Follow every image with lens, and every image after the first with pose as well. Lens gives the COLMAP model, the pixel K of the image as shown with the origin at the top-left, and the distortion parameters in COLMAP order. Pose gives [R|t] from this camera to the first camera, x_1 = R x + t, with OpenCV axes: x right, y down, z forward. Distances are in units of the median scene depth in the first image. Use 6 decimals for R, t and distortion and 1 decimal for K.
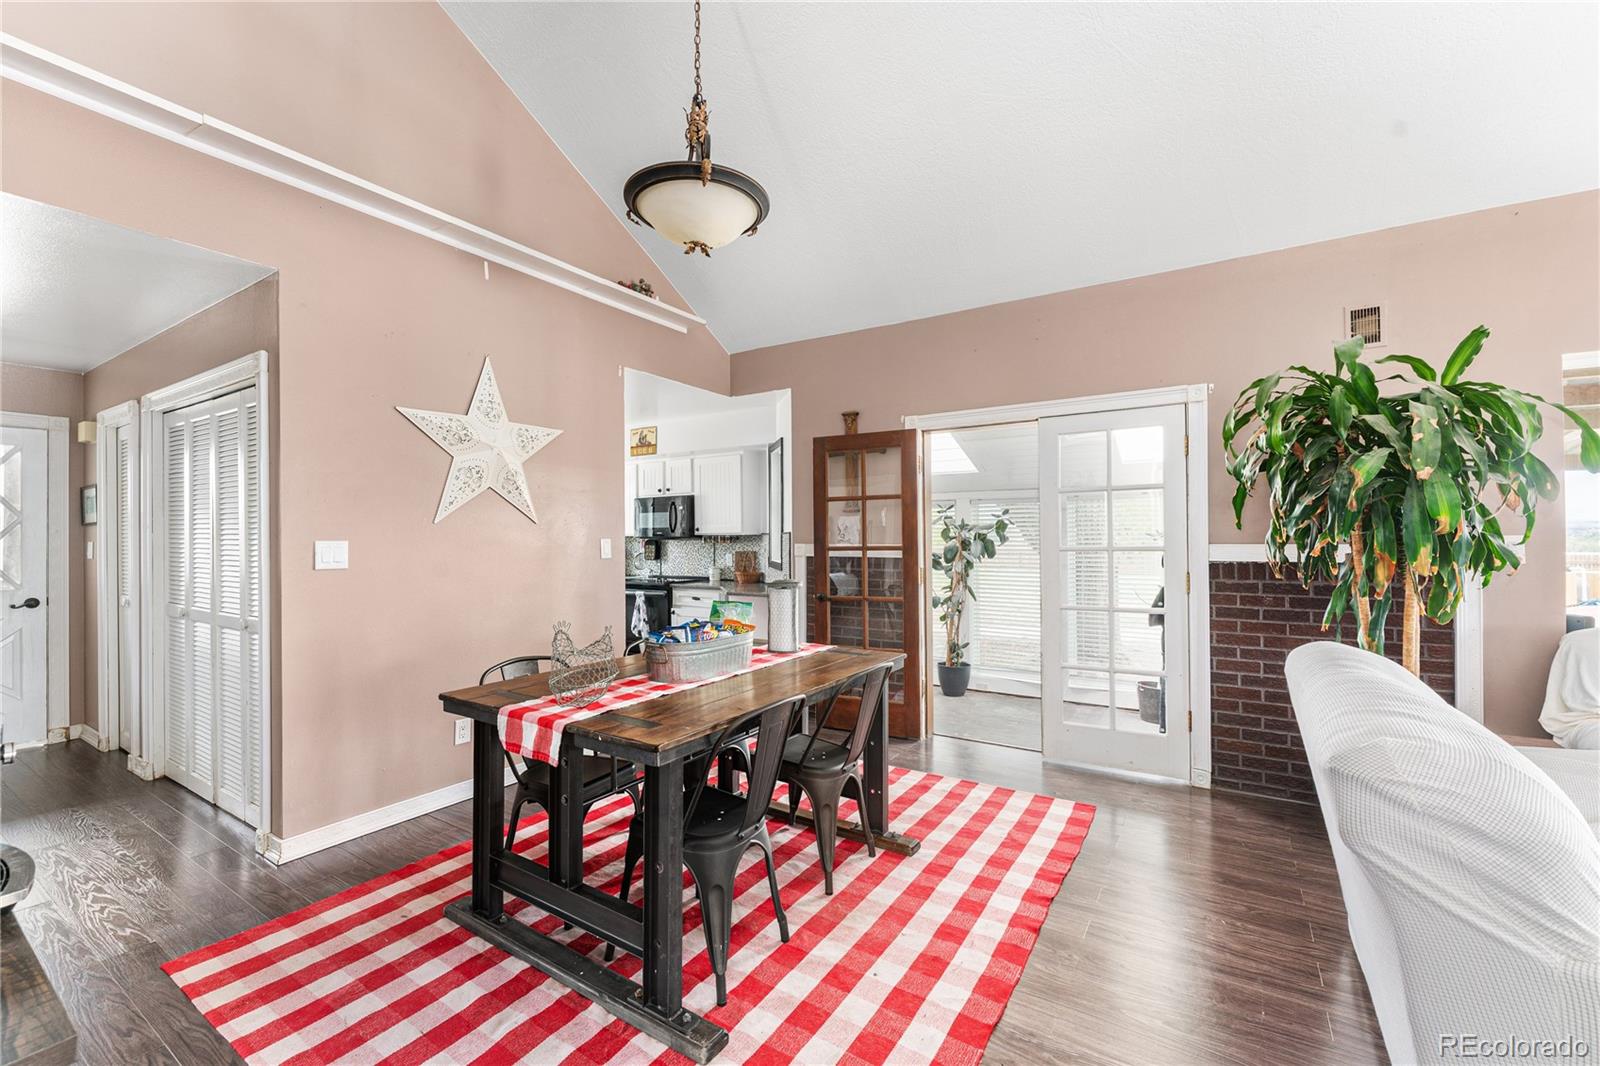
lens RADIAL K [[655.0, 0, 800.0], [0, 655.0, 533.0], [0, 0, 1]] dist [-0.000031, -0.000142]
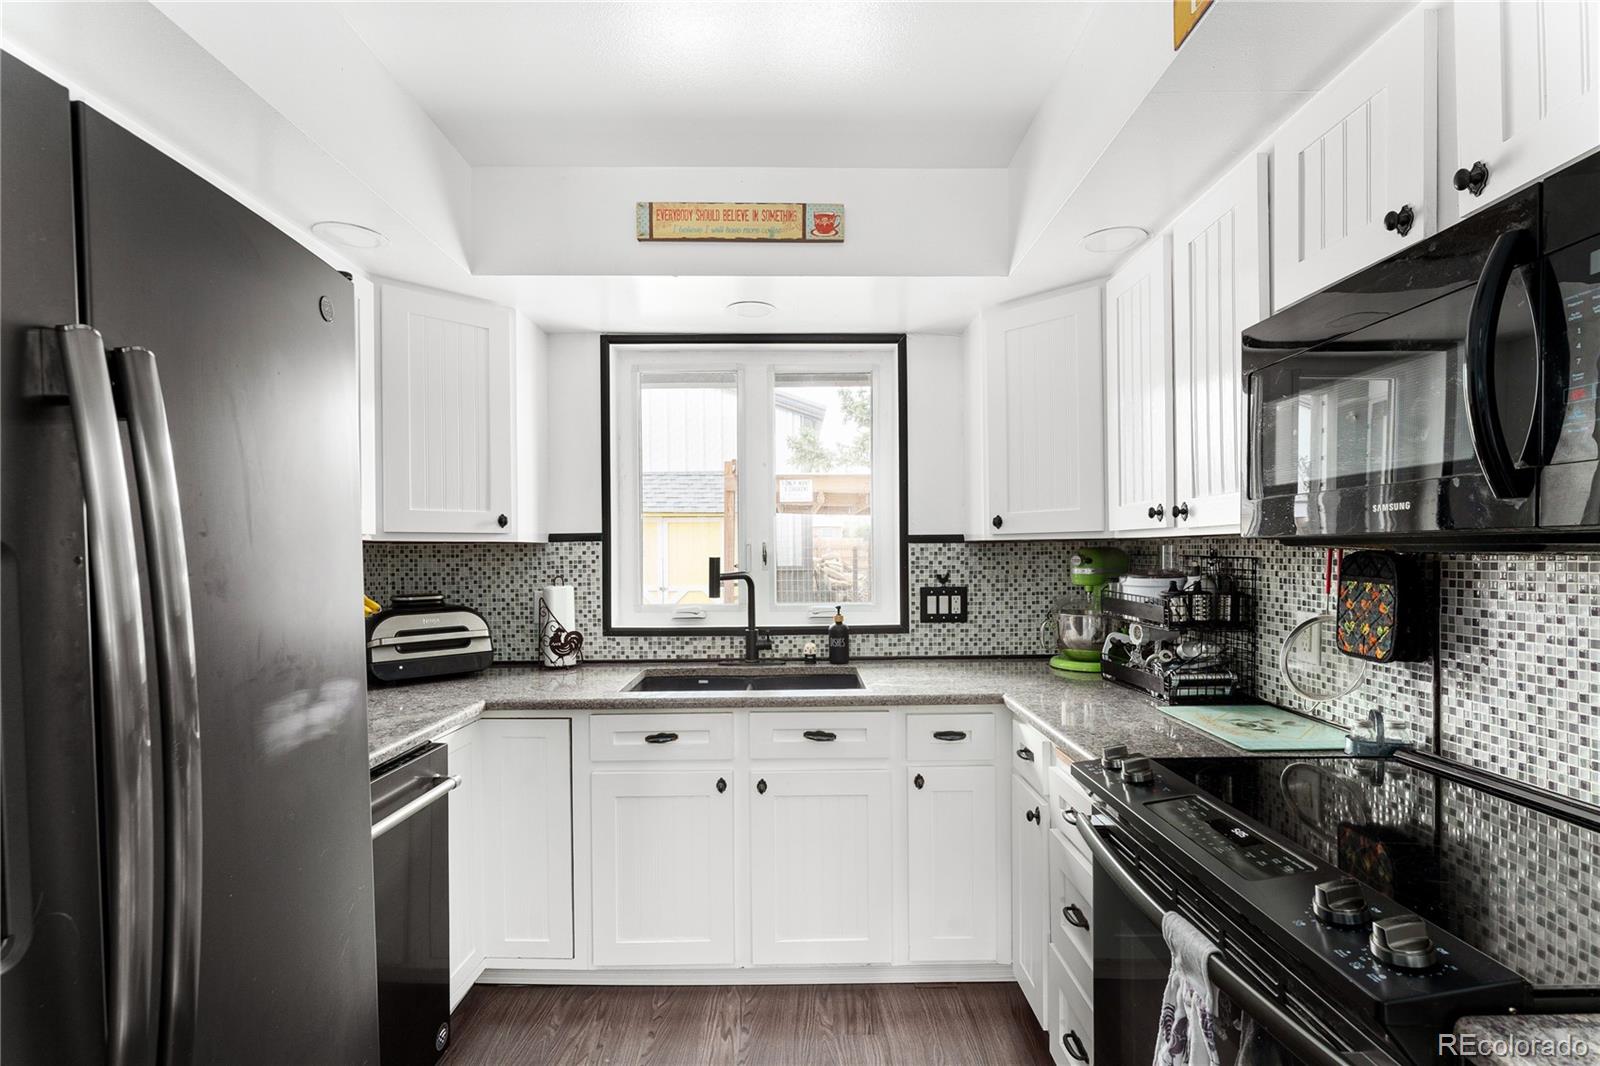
lens RADIAL K [[741.0, 0, 804.8], [0, 741.0, 548.0], [0, 0, 1]] dist [0.000277, 0.000092]
pose [[0.553909, 0.000097, -0.832577, -0.226249], [0.008357, 0.999949, 0.005676, 0.010543], [0.832535, -0.010102, 0.553880, 1.202886]]
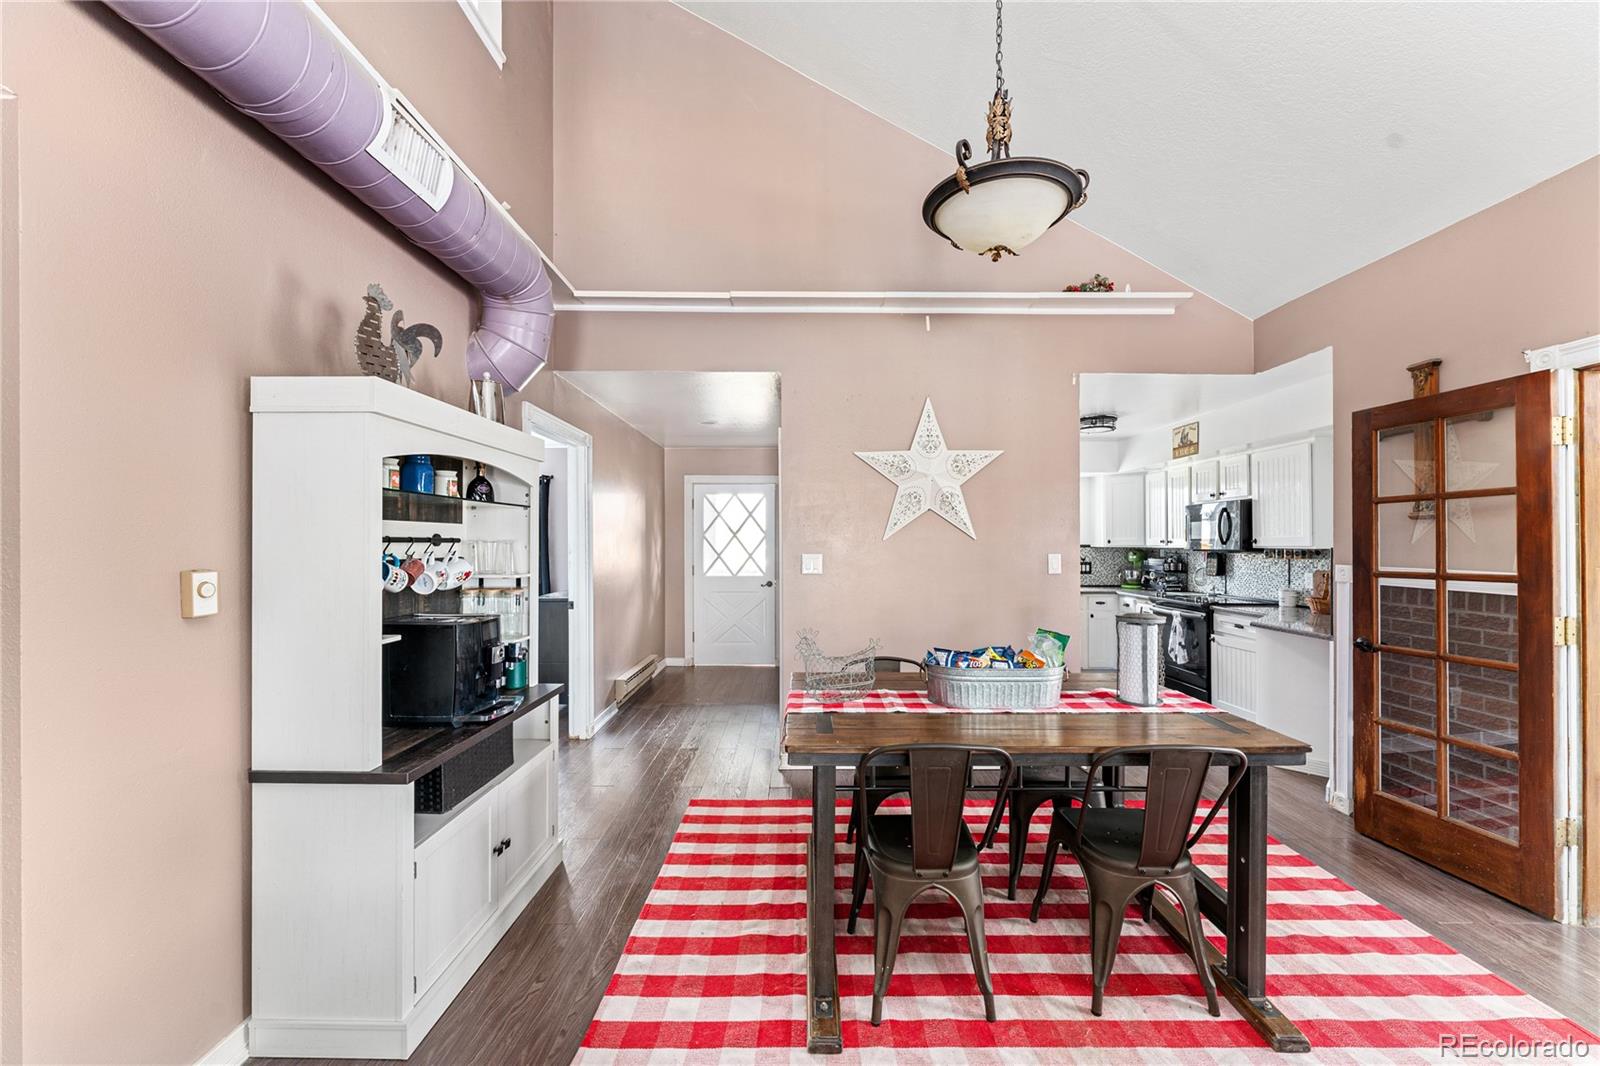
lens RADIAL K [[625.8, 0, 803.2], [0, 625.8, 542.7], [0, 0, 1]] dist [-0.000521, -0.000137]
pose [[0.549528, 0.004317, -0.835464, 0.263423], [0.002111, 0.999976, 0.006556, -0.014020], [0.835472, -0.005366, 0.549506, 0.158837]]
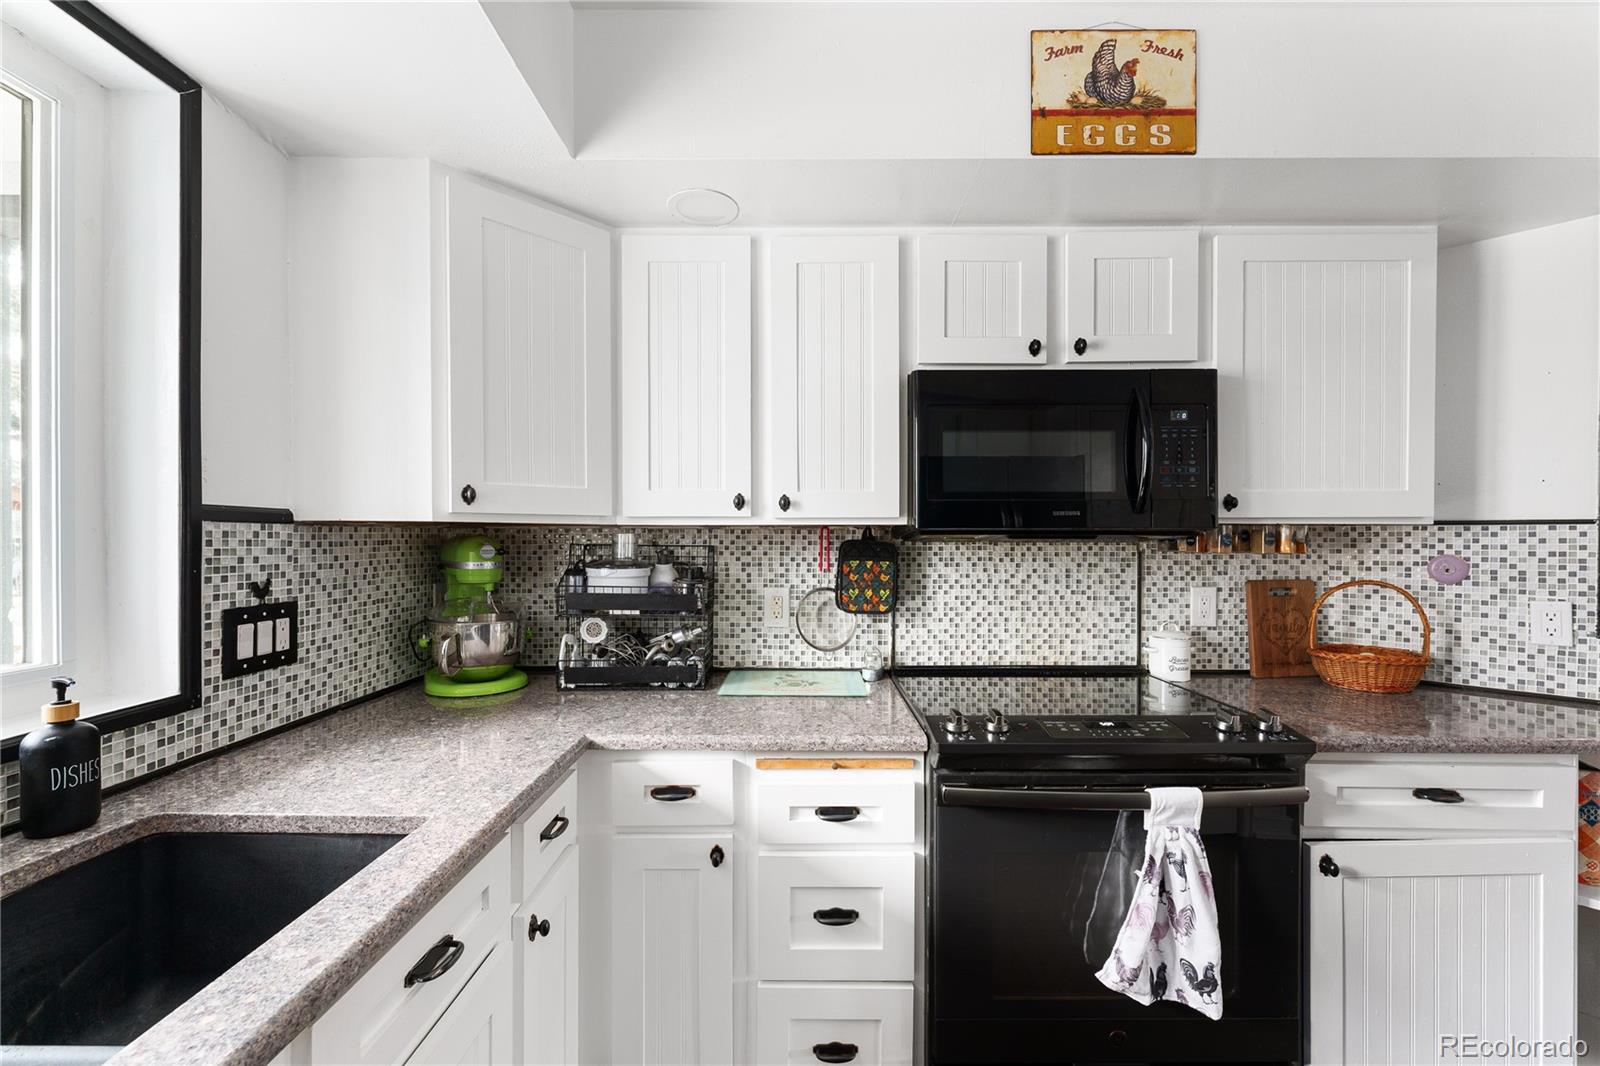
lens RADIAL K [[640.1, 0, 801.7], [0, 640.1, 542.4], [0, 0, 1]] dist [-0.000119, -0.000005]
pose [[0.838921, 0.004529, 0.544235, -0.643374], [-0.008070, 0.999959, 0.004119, 0.016561], [-0.544194, -0.007847, 0.838923, 1.271166]]
